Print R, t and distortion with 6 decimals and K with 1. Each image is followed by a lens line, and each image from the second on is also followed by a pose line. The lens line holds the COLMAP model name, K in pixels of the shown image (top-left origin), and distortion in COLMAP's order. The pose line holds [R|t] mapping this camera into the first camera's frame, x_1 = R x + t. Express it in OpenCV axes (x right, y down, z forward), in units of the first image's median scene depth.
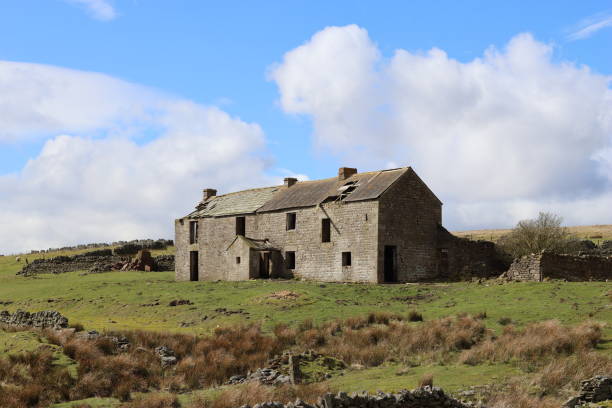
lens RADIAL K [[1368.2, 0, 303.2], [0, 1368.2, 205.5], [0, 0, 1]] dist [-0.080108, 0.000000]
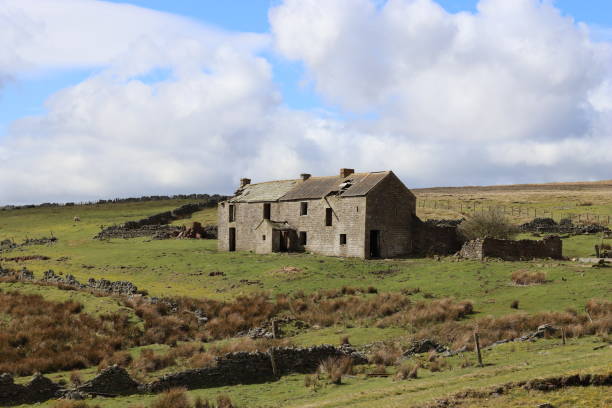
lens RADIAL K [[1368.2, 0, 309.0], [0, 1368.2, 204.3], [0, 0, 1]] dist [-0.080108, 0.000000]
pose [[0.999122, 0.008151, -0.041095, 0.054170], [-0.006278, 0.998945, 0.045497, -0.056930], [0.041423, -0.045199, 0.998119, -0.343823]]
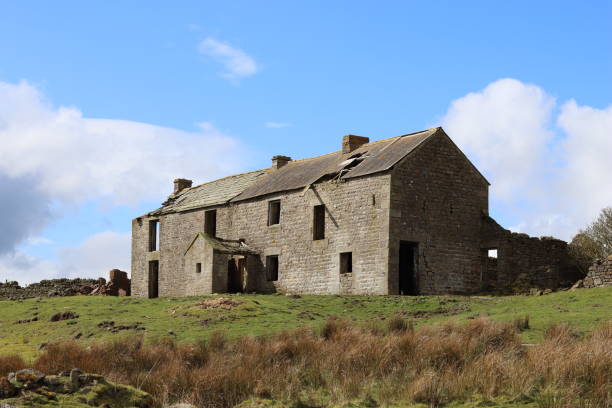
lens RADIAL K [[1368.2, 0, 304.9], [0, 1368.2, 201.8], [0, 0, 1]] dist [-0.080108, 0.000000]
pose [[0.997485, 0.002711, -0.070821, 0.060490], [-0.006041, 0.998884, -0.046844, 0.041626], [0.070615, 0.047154, 0.996388, 0.327577]]
